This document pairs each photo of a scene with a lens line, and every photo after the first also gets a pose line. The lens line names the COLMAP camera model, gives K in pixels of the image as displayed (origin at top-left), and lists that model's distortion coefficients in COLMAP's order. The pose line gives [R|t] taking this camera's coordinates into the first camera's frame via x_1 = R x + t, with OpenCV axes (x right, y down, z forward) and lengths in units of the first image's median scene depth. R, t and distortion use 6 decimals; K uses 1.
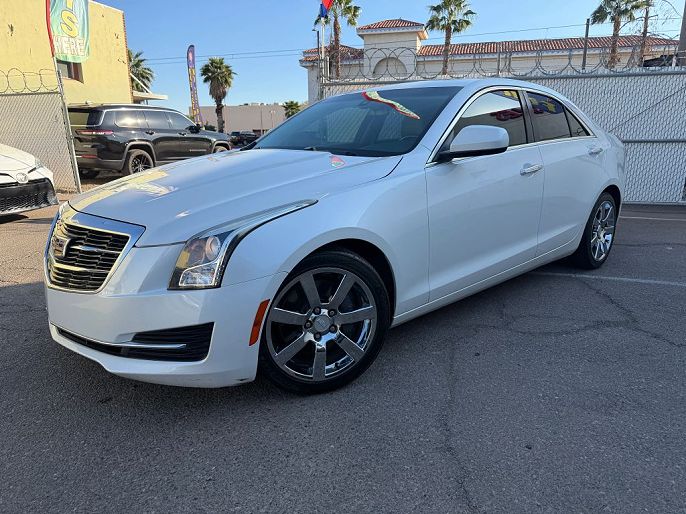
lens RADIAL K [[487.9, 0, 358.1], [0, 487.9, 259.5], [0, 0, 1]] dist [0.008679, -0.015802]
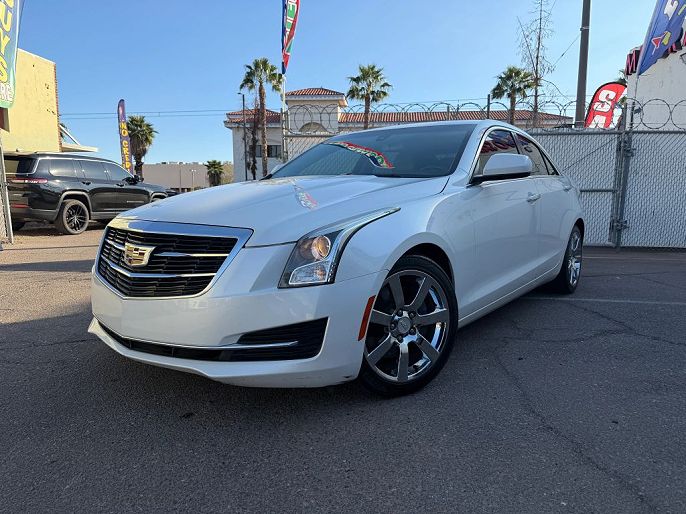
lens RADIAL K [[493.0, 0, 342.1], [0, 493.0, 259.0], [0, 0, 1]] dist [0.021467, -0.024835]
pose [[0.984848, -0.013174, 0.172919, -0.334933], [0.036435, 0.990574, -0.132046, 0.109015], [-0.169549, 0.136346, 0.976044, -0.026265]]
